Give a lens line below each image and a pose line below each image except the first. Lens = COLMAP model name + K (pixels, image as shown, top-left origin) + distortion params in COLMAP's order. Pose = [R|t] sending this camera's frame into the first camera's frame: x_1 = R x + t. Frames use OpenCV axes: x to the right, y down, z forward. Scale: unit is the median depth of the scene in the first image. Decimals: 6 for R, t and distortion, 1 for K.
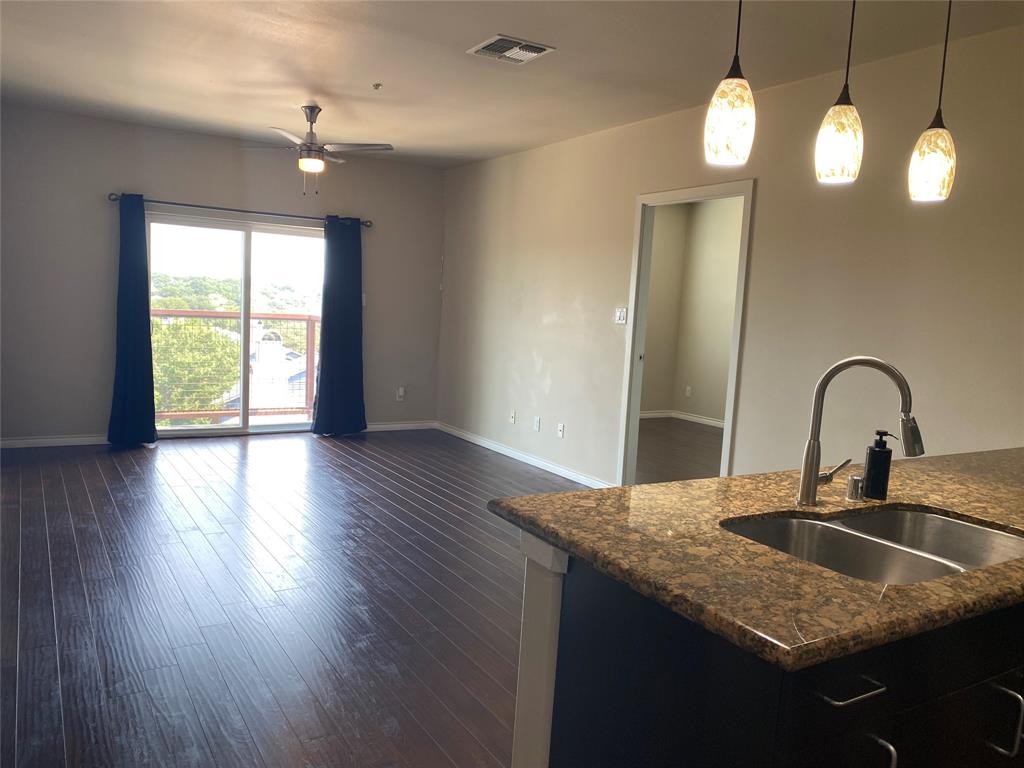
lens RADIAL K [[787.5, 0, 507.9], [0, 787.5, 388.0], [0, 0, 1]] dist [0.000866, -0.006318]
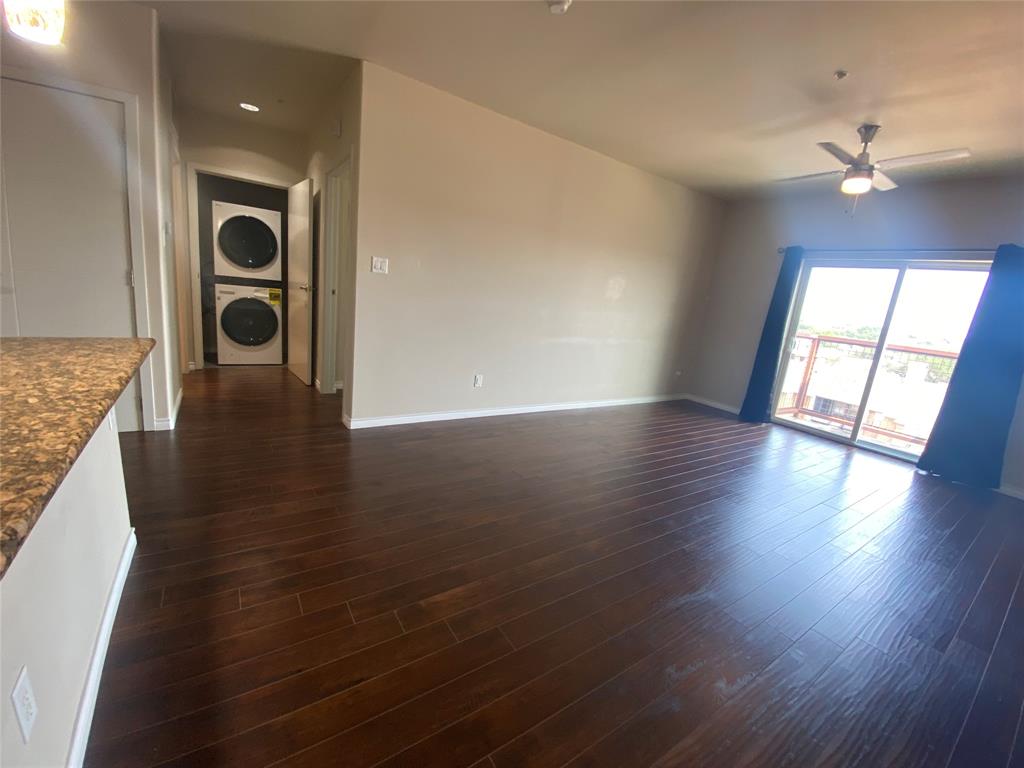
lens RADIAL K [[429.0, 0, 506.8], [0, 429.0, 382.7], [0, 0, 1]] dist [-0.014074, -0.000442]
pose [[0.071203, 0.170691, -0.982749, 0.232743], [-0.214416, 0.964836, 0.152044, -0.016684], [0.974144, 0.199891, 0.105298, 0.419165]]
